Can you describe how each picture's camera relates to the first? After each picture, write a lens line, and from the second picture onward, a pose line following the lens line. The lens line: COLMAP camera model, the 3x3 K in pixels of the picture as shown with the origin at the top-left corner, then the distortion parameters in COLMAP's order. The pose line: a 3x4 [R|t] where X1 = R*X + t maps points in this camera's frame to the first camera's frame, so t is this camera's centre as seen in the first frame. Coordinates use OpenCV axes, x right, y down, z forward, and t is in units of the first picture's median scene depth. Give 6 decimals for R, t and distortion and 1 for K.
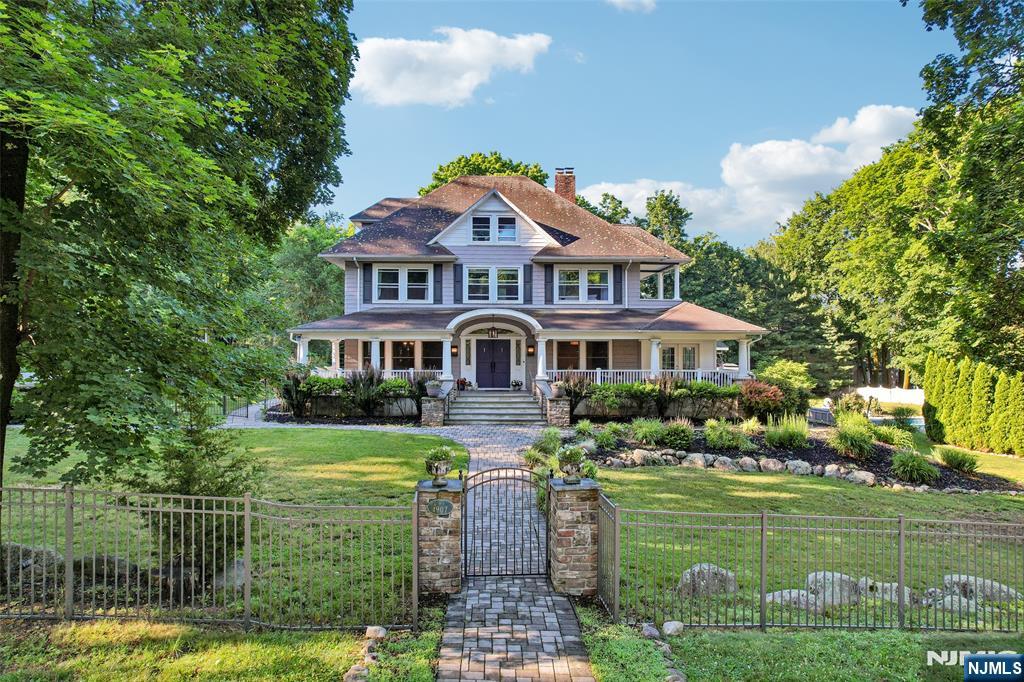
lens RADIAL K [[690.0, 0, 488.2], [0, 690.0, 336.4], [0, 0, 1]] dist [-0.001241, 0.003485]
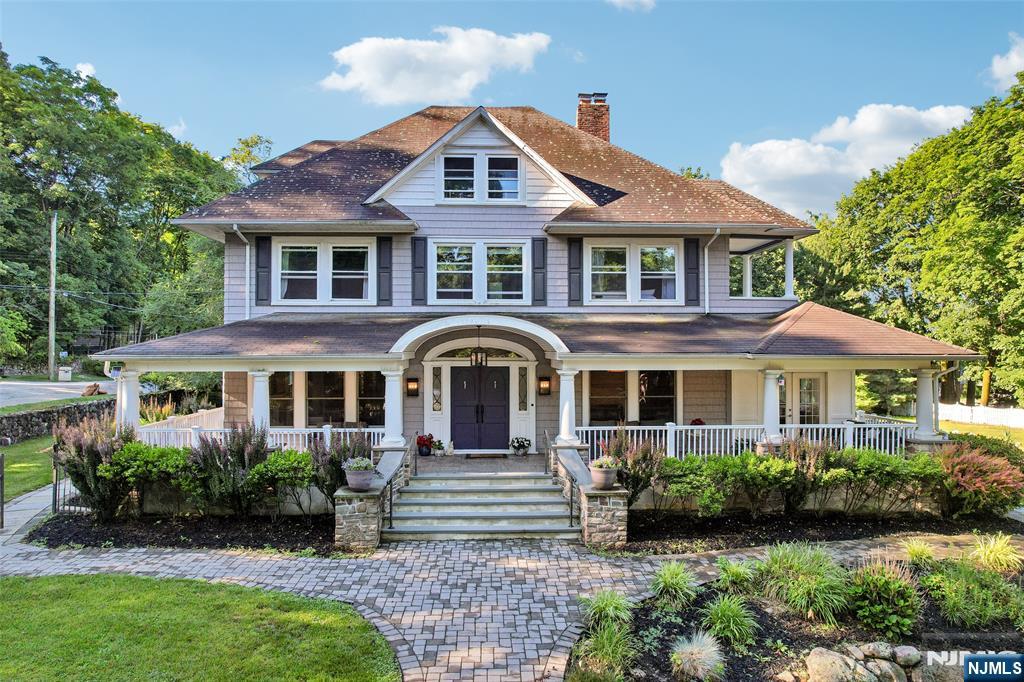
lens RADIAL K [[656.0, 0, 512.0], [0, 656.0, 341.0], [0, 0, 1]] dist [-0.007806, -0.002535]
pose [[0.999404, -0.003947, 0.034296, 0.015176], [0.003644, 0.999954, 0.008891, -0.022191], [-0.034329, -0.008761, 0.999372, 0.444198]]
